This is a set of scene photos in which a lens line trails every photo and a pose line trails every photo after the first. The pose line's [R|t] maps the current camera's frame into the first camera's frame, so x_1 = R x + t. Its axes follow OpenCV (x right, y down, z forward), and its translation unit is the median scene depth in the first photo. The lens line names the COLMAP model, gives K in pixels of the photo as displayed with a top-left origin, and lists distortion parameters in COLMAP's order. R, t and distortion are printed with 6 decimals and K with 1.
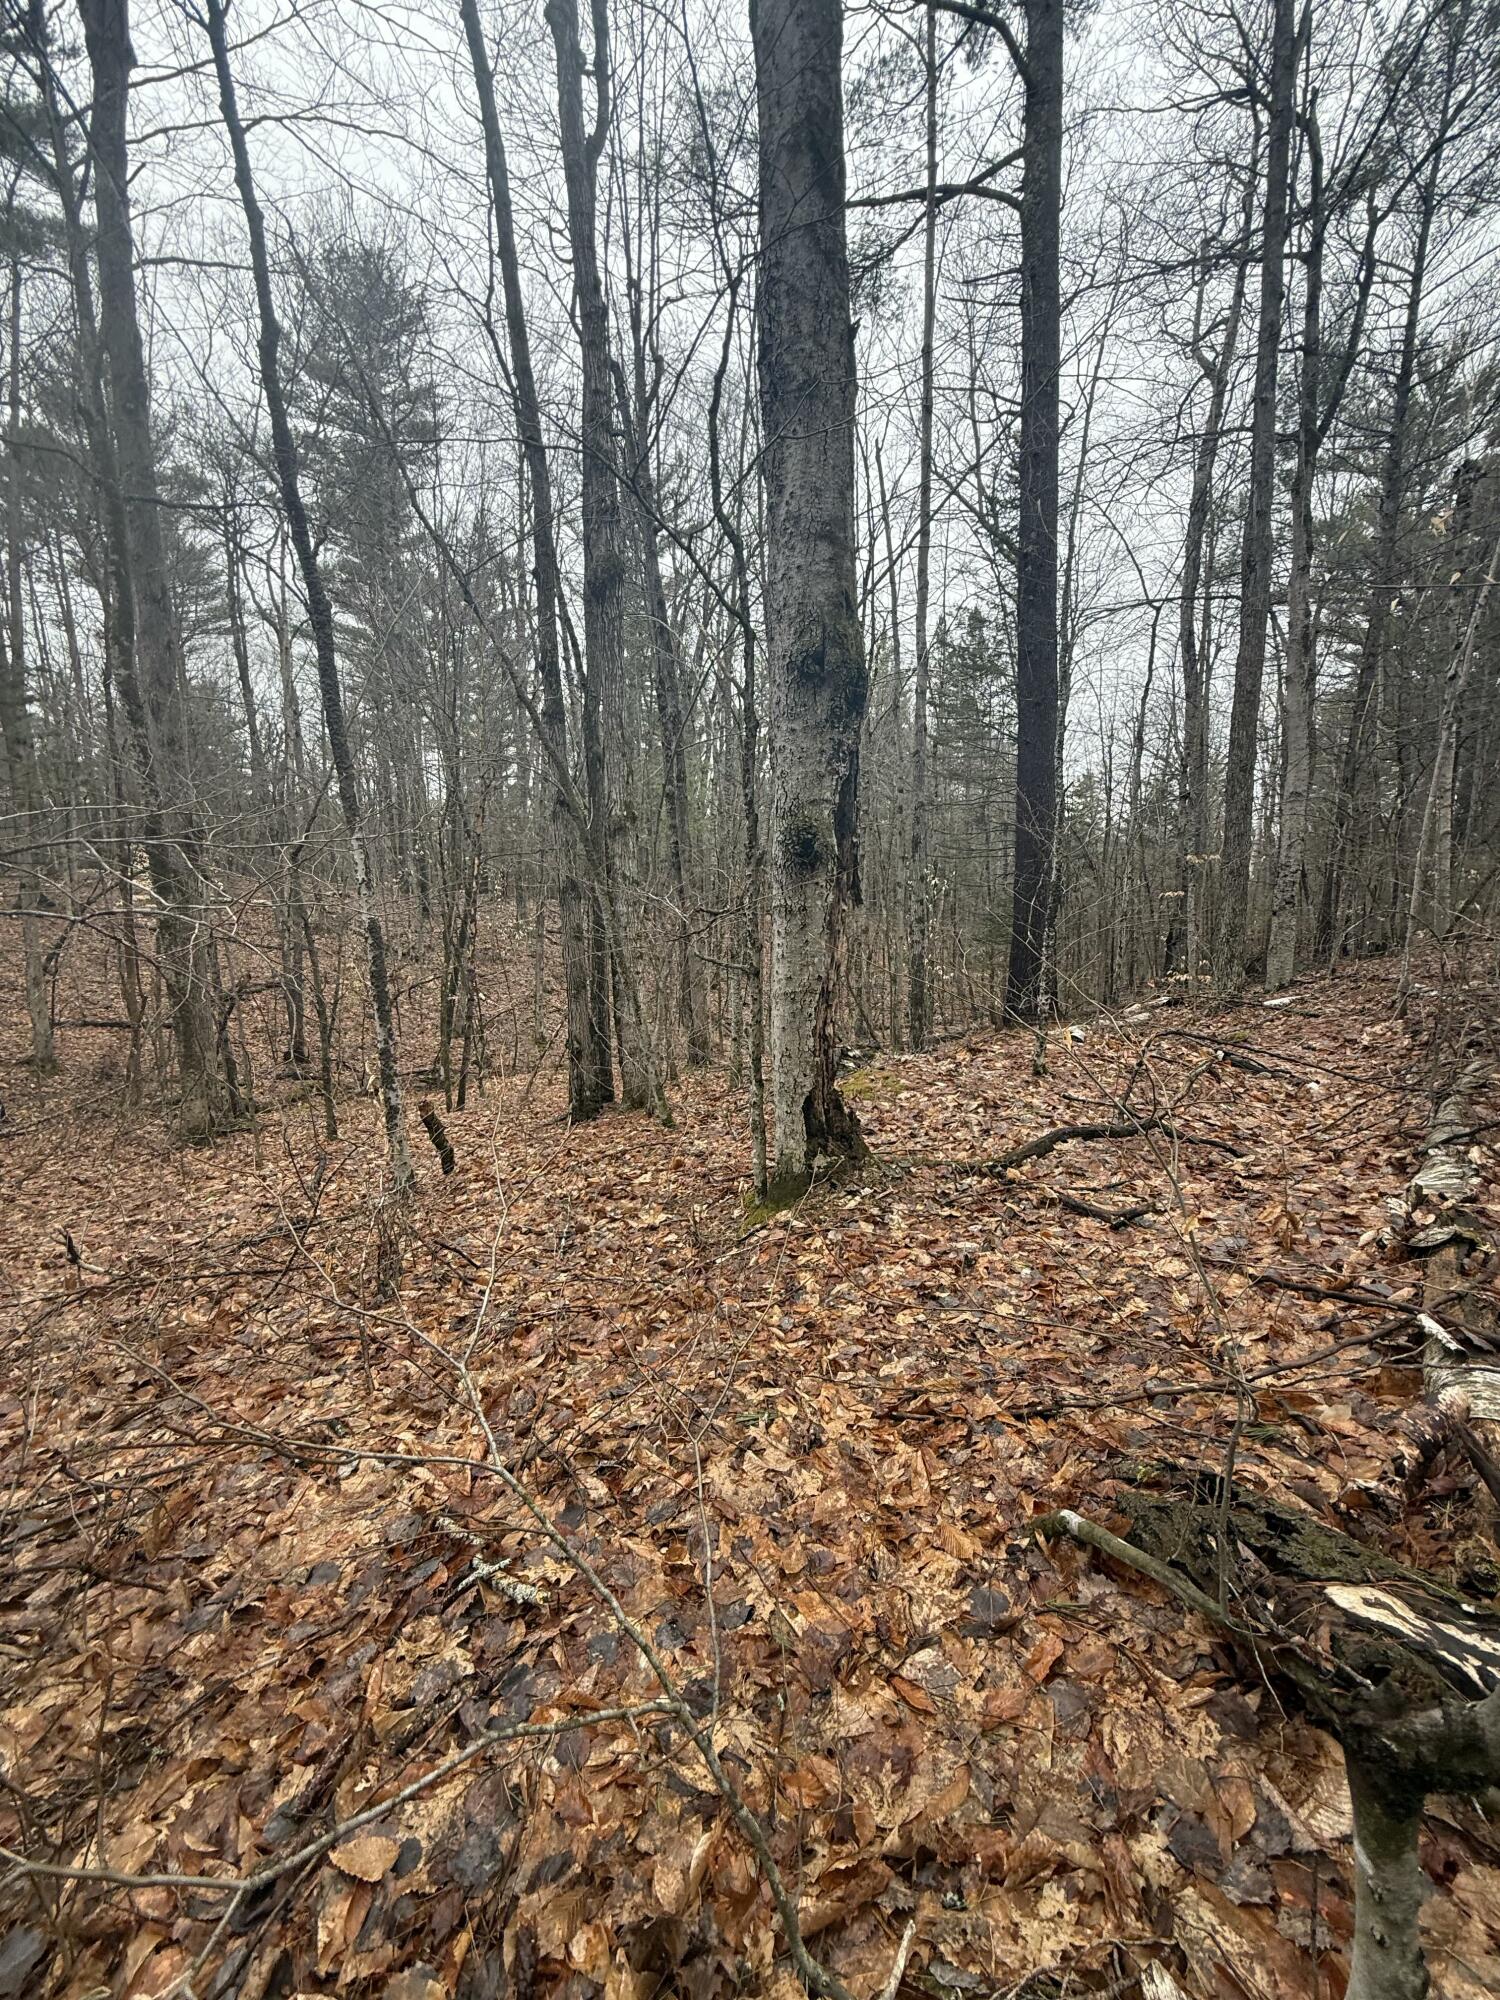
lens RADIAL K [[804.2, 0, 757.2], [0, 804.2, 996.9], [0, 0, 1]] dist [-0.002450, -0.000750]
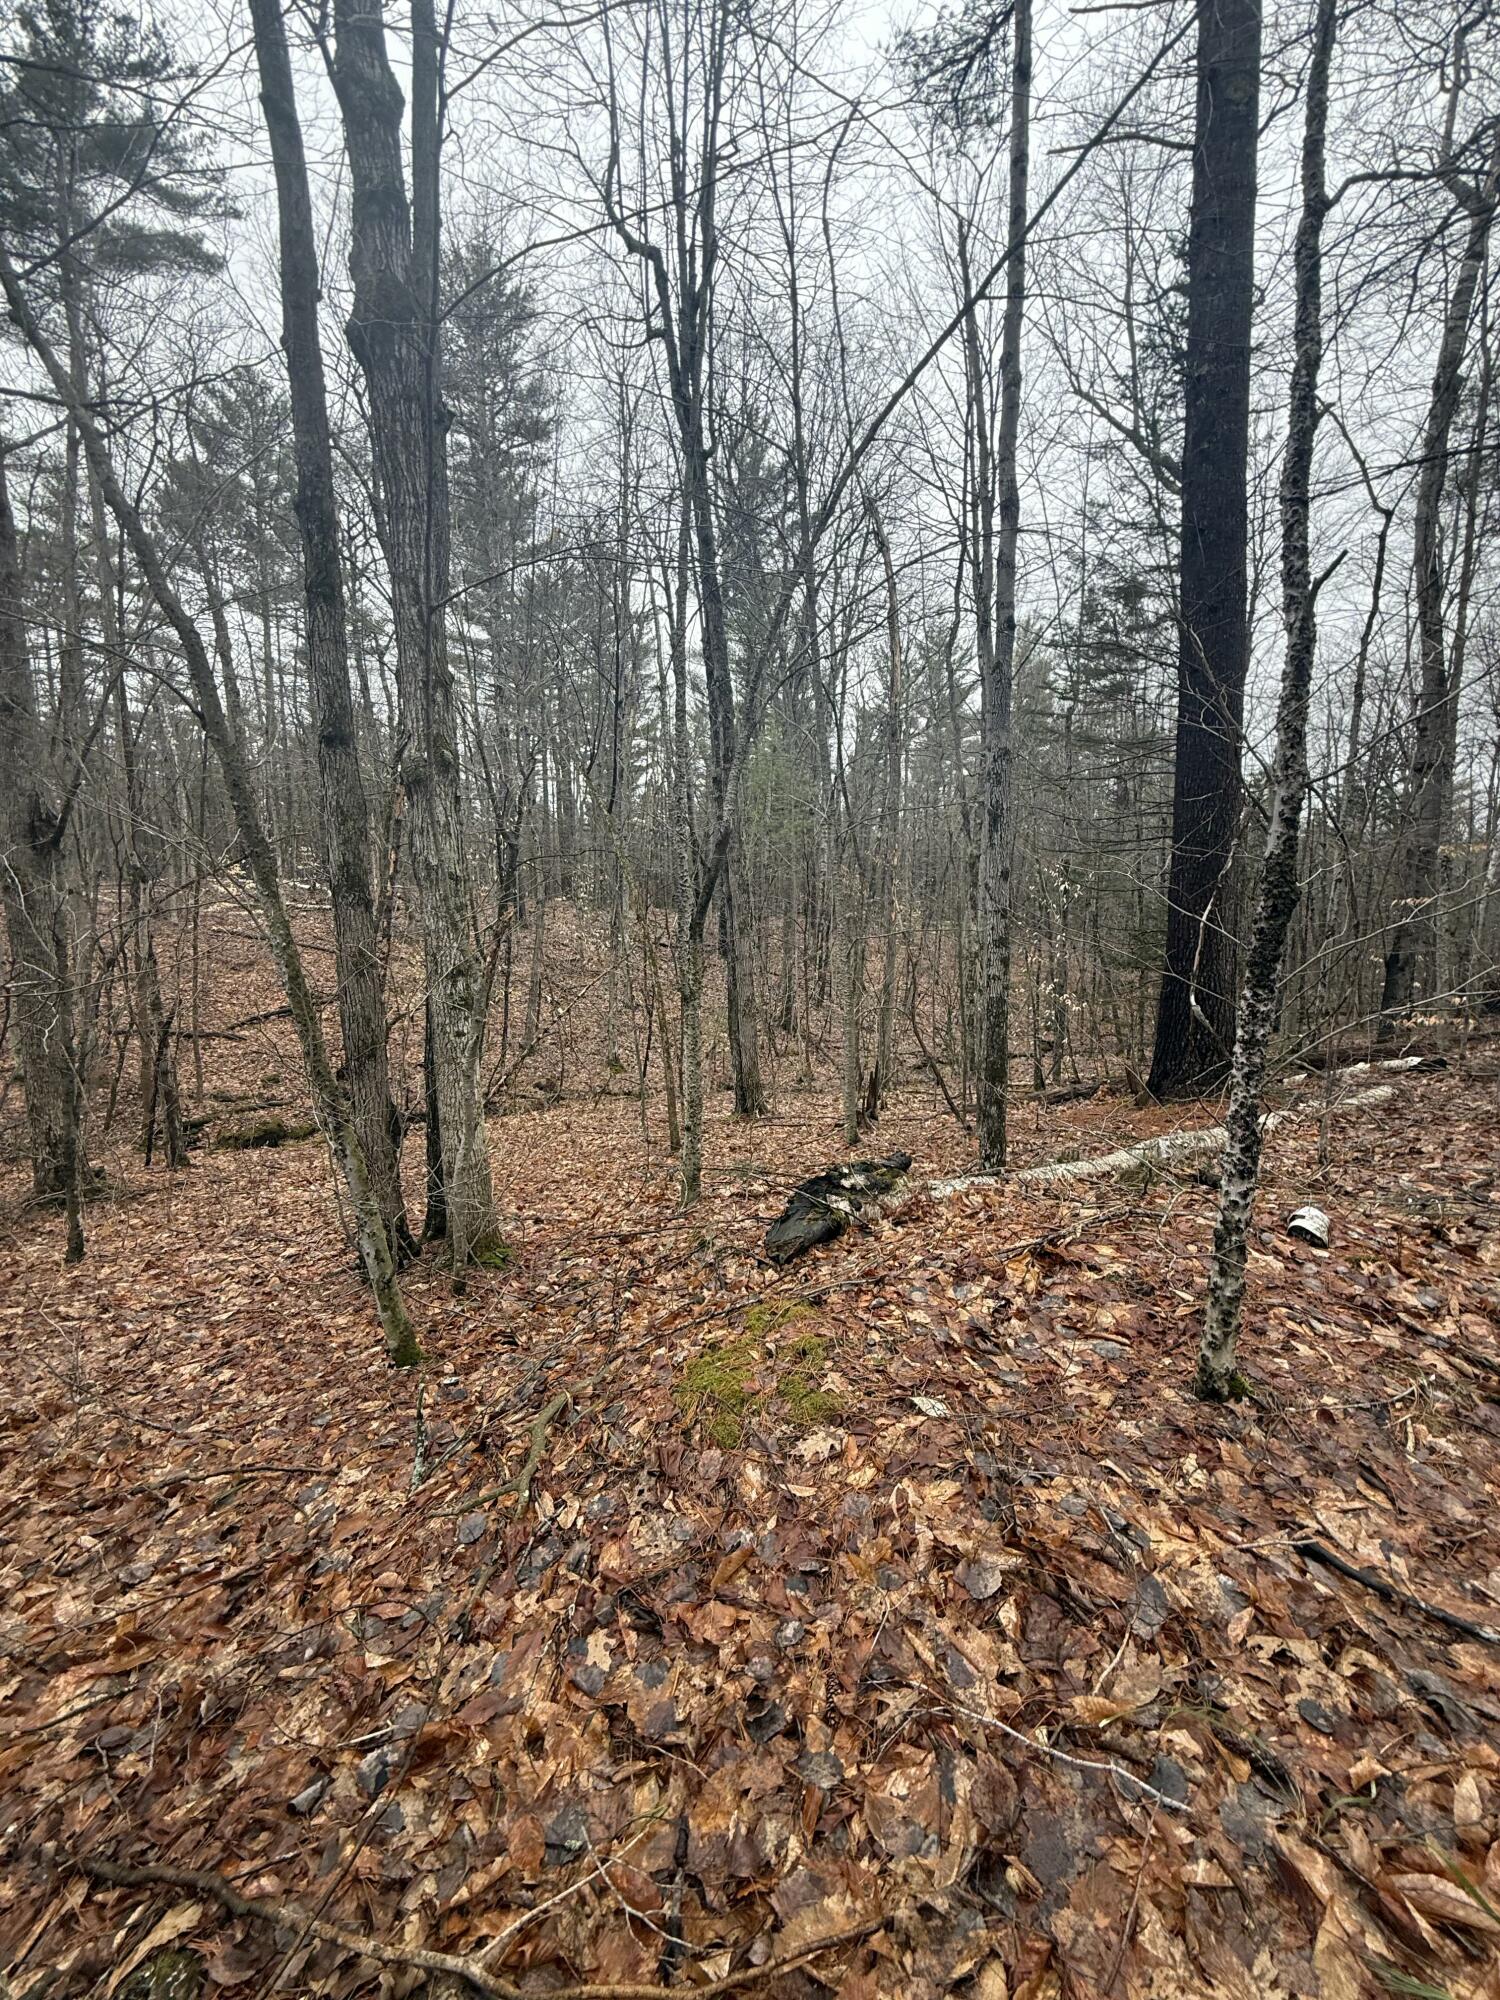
lens RADIAL K [[804.2, 0, 755.5], [0, 804.2, 1004.7], [0, 0, 1]] dist [-0.002450, -0.000750]
pose [[0.985666, 0.020311, -0.167479, 0.143238], [-0.020582, 0.999788, 0.000117, -0.051386], [0.167446, 0.003332, 0.985876, 0.429265]]
